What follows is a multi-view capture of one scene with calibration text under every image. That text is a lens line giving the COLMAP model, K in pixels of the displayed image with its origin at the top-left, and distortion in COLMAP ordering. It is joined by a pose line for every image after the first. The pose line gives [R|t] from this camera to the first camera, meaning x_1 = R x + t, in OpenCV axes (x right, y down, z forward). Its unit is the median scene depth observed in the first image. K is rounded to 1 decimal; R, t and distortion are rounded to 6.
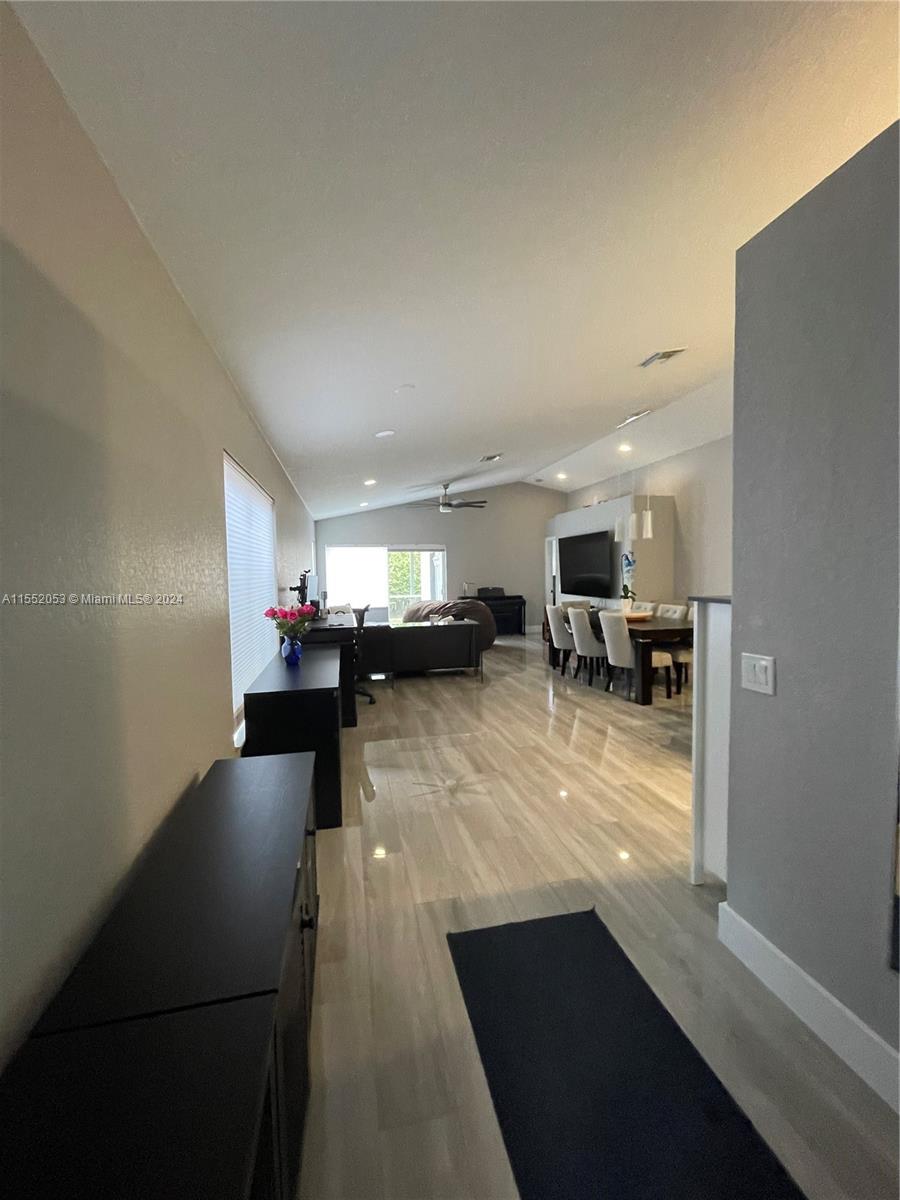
lens RADIAL K [[482.8, 0, 449.8], [0, 482.8, 597.5], [0, 0, 1]] dist [-0.000504, 0.000244]
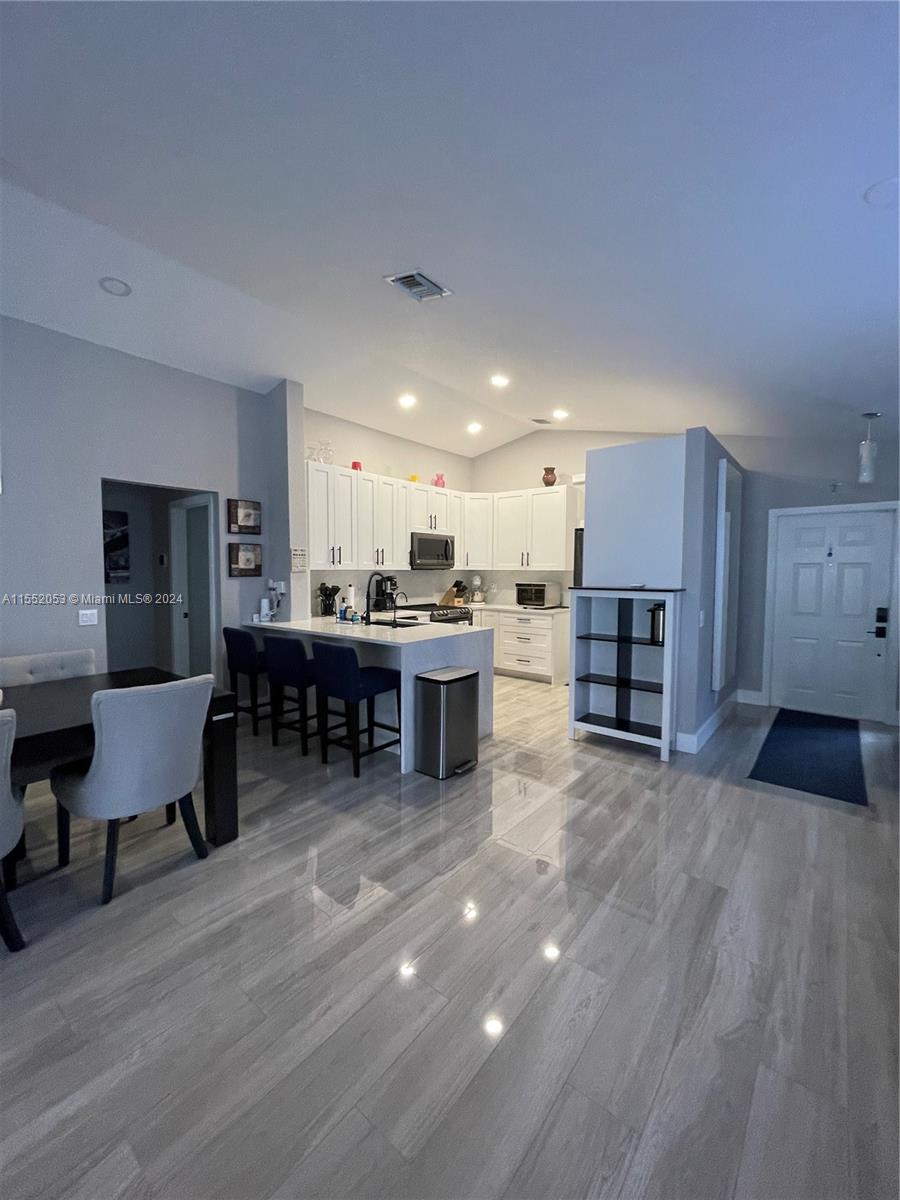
lens RADIAL K [[482.8, 0, 449.6], [0, 482.8, 598.4], [0, 0, 1]] dist [-0.000504, 0.000244]
pose [[-0.623572, -0.024995, 0.781366, -0.227978], [0.052645, 0.995877, 0.073870, -0.094804], [-0.779992, 0.087199, -0.619685, 1.848837]]
